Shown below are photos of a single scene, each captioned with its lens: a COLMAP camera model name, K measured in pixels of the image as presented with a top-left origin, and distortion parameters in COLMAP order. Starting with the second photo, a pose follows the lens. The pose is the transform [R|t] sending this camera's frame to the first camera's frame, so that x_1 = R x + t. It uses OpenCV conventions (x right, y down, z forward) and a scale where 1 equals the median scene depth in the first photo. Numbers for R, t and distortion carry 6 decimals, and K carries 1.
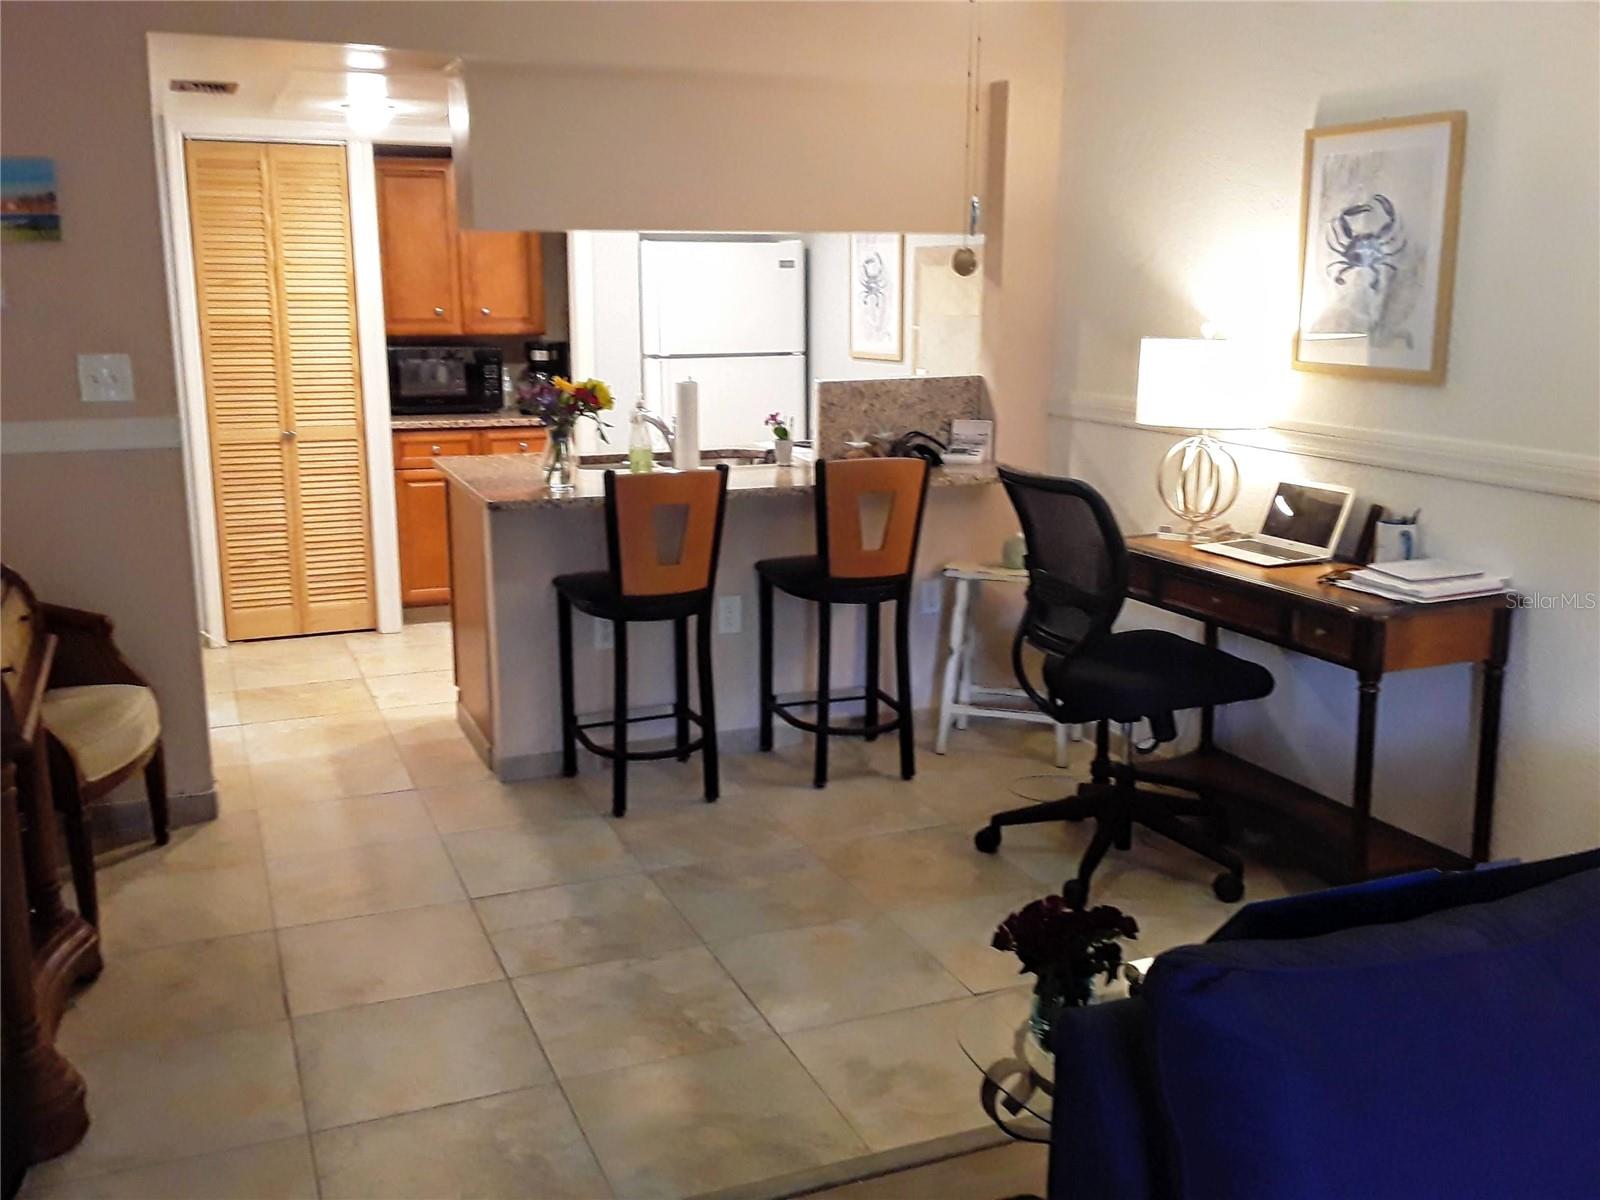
lens RADIAL K [[1436.9, 0, 800.0], [0, 1436.9, 600.0], [0, 0, 1]] dist [0.061550, -0.166918]
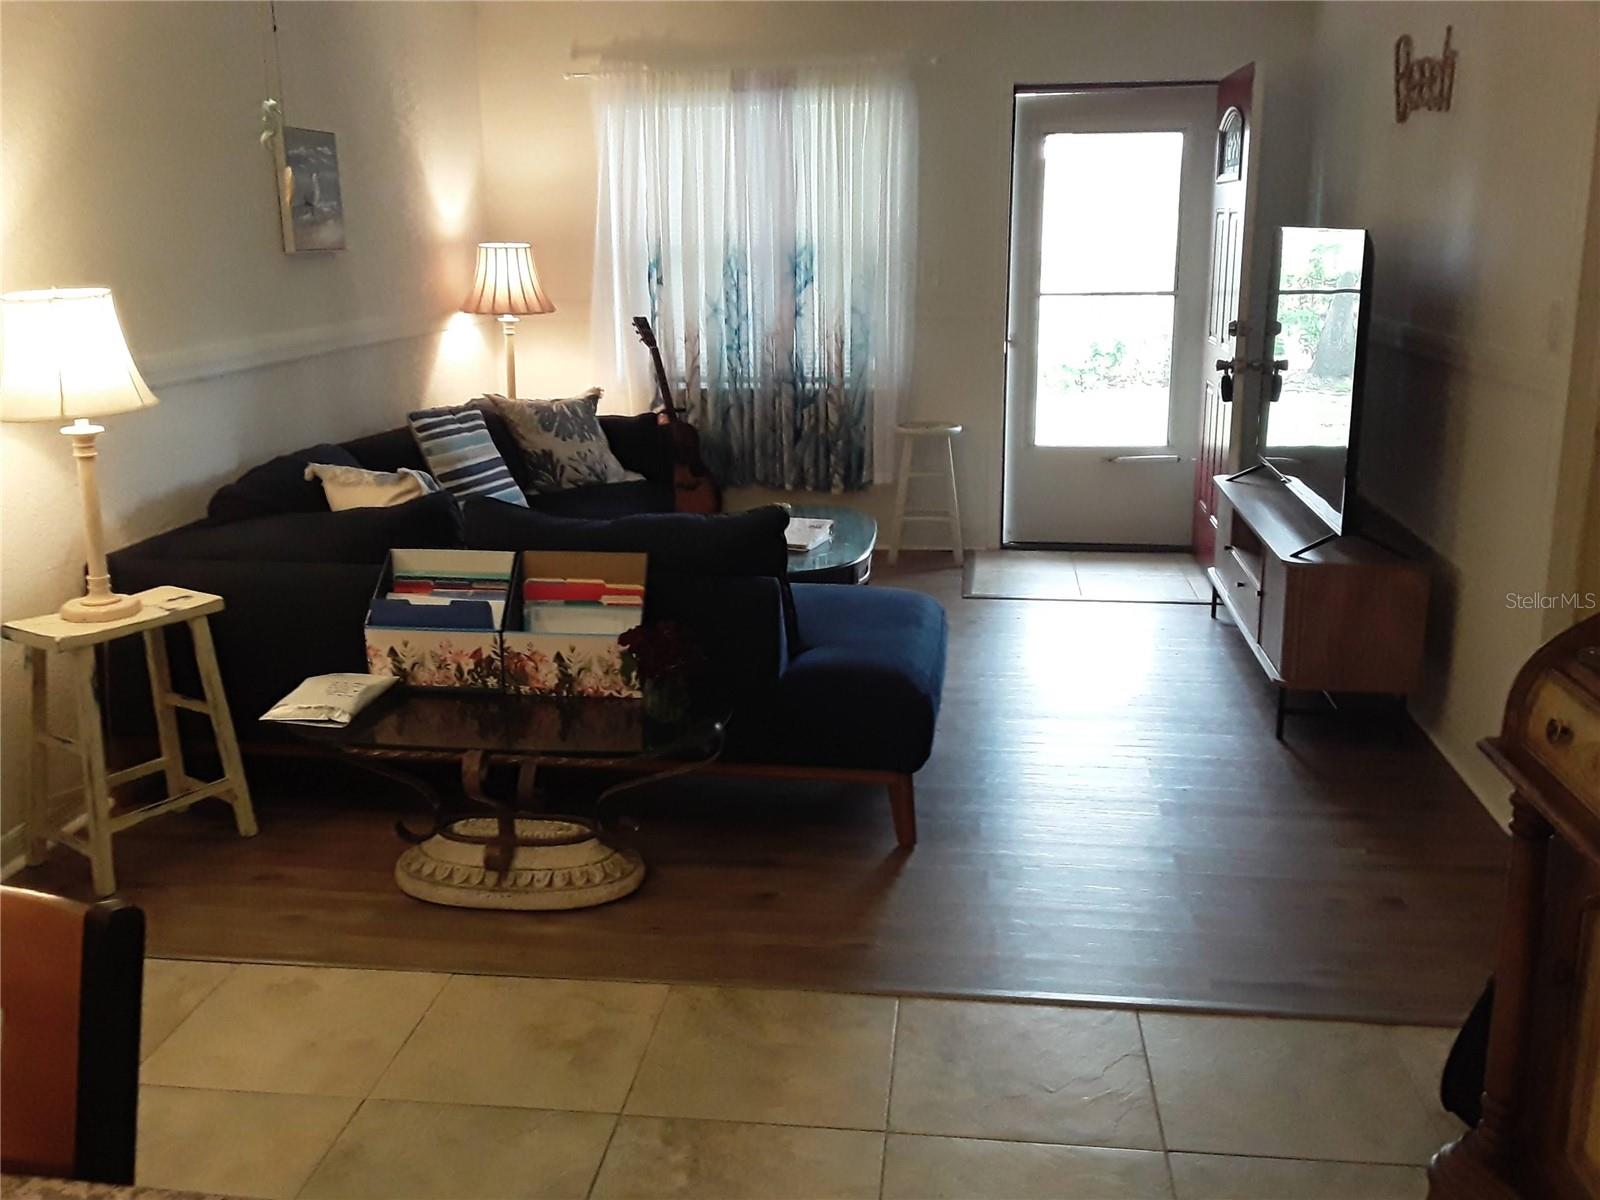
lens RADIAL K [[1435.1, 0, 797.1], [0, 1435.1, 599.0], [0, 0, 1]] dist [0.060995, -0.154414]
pose [[-0.870554, -0.116823, 0.478003, -0.317025], [0.113662, 0.897400, 0.426327, -0.213379], [-0.478765, 0.425472, -0.767957, 0.977419]]
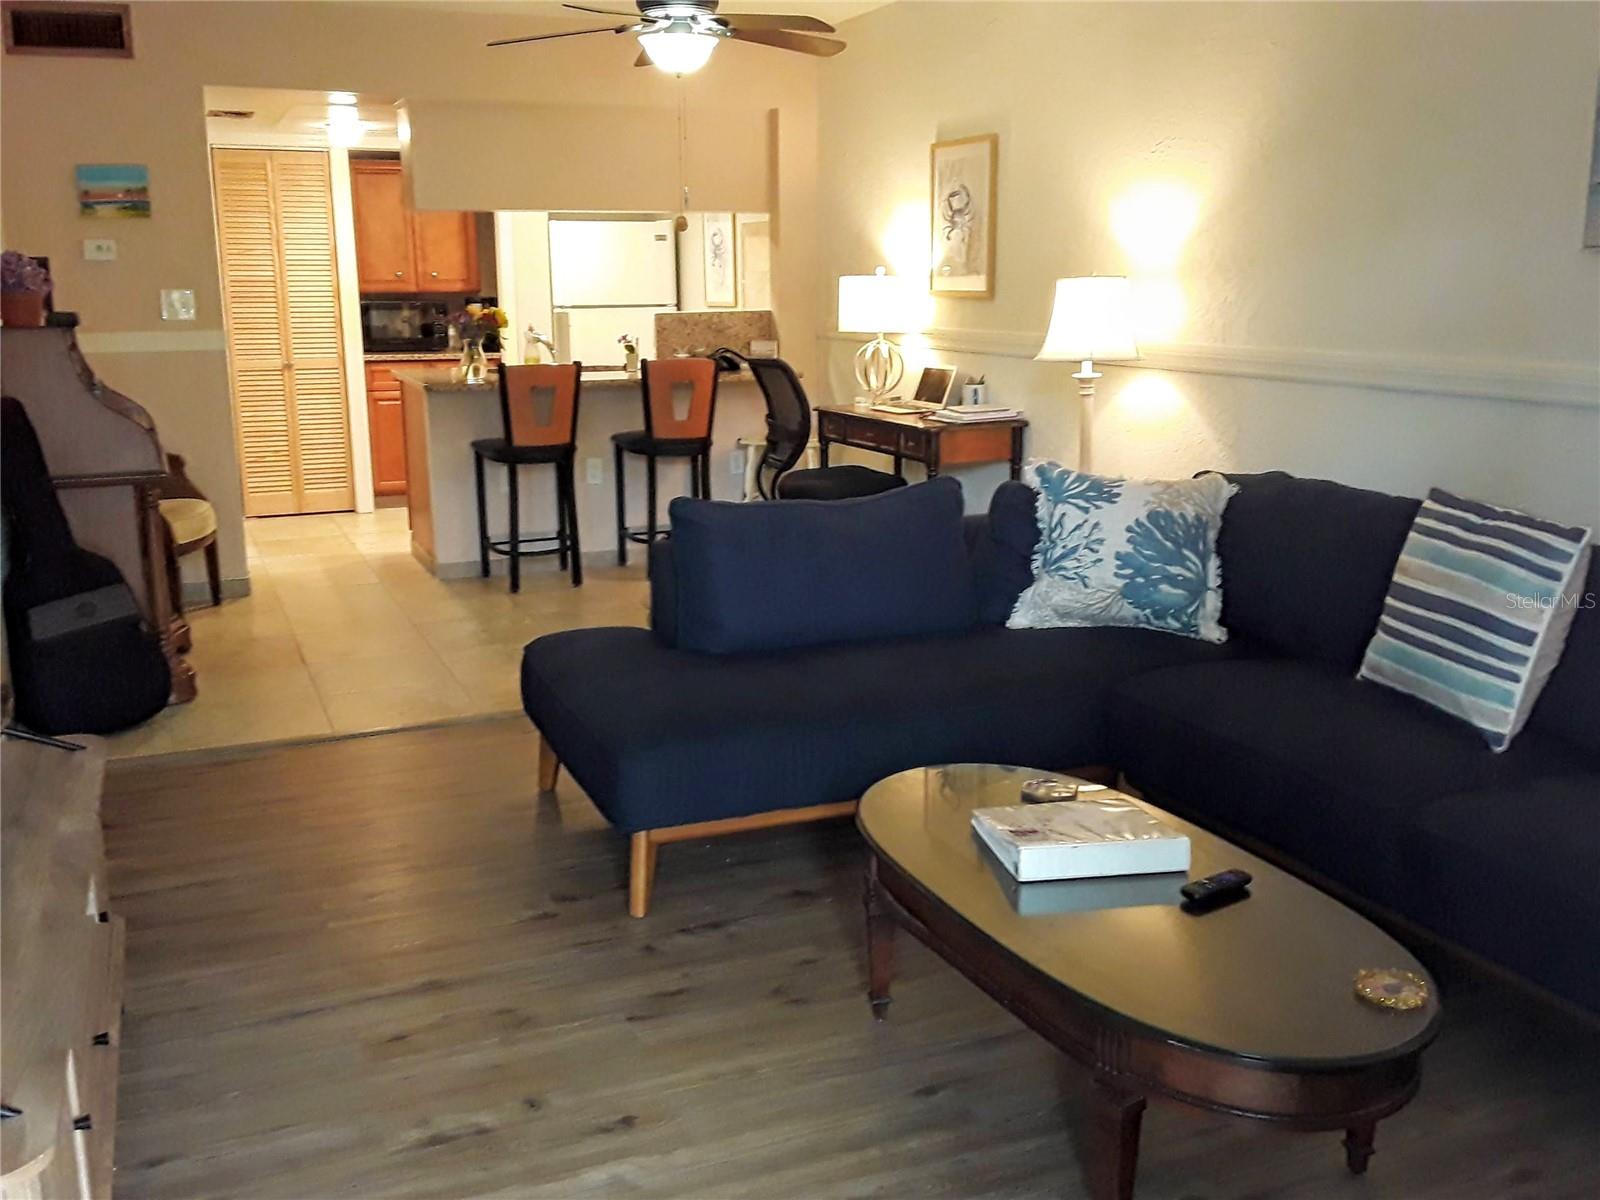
lens RADIAL K [[1436.9, 0, 800.0], [0, 1436.9, 600.0], [0, 0, 1]] dist [0.061550, -0.166918]
pose [[0.999888, -0.008849, 0.012069, 0.150399], [0.008773, 0.999941, 0.006331, 0.141825], [-0.012125, -0.006224, 0.999907, -0.505385]]
